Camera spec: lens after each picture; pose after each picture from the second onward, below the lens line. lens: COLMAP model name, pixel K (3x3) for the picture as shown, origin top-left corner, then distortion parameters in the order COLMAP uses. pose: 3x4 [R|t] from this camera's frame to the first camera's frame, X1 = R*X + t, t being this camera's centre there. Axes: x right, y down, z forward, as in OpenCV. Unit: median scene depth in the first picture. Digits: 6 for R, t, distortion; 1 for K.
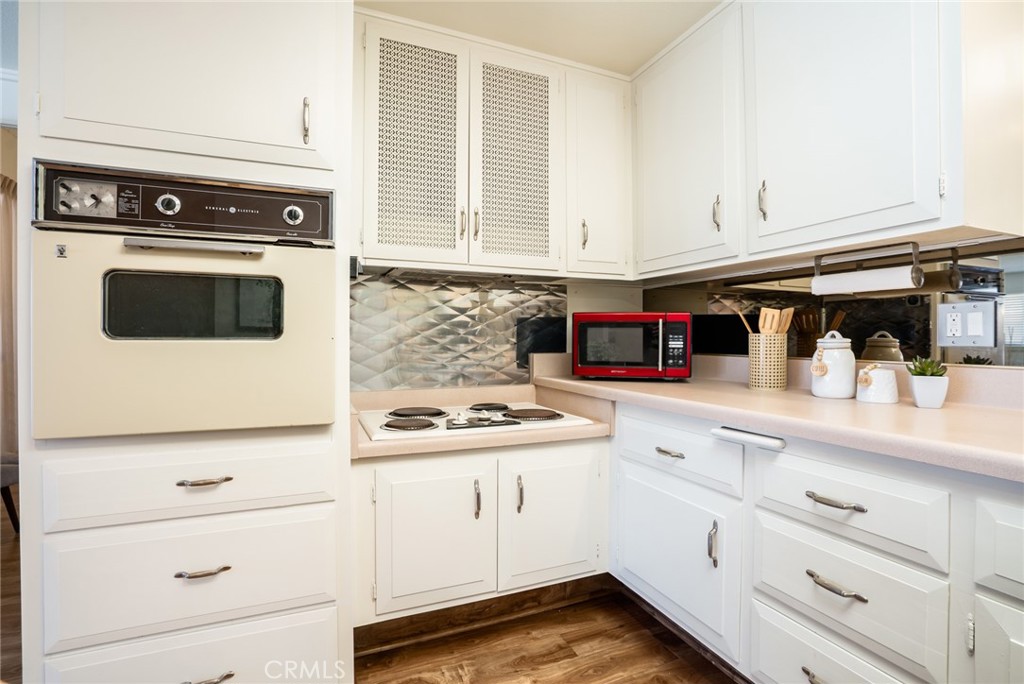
lens RADIAL K [[476.7, 0, 515.1], [0, 476.7, 337.9], [0, 0, 1]] dist [-0.029671, 0.000180]
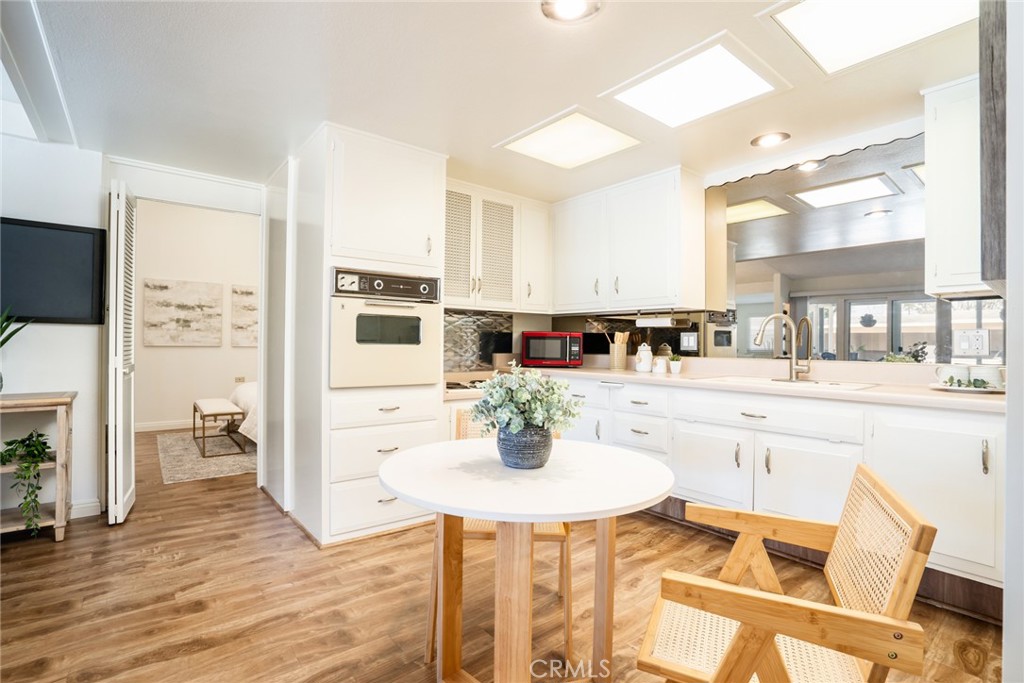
lens RADIAL K [[473.1, 0, 506.9], [0, 473.1, 342.4], [0, 0, 1]] dist [-0.014514, 0.000898]
pose [[0.966394, 0.008582, 0.256921, -0.509050], [-0.007957, 0.999962, -0.003472, -0.004018], [-0.256941, 0.001311, 0.966426, -0.951305]]
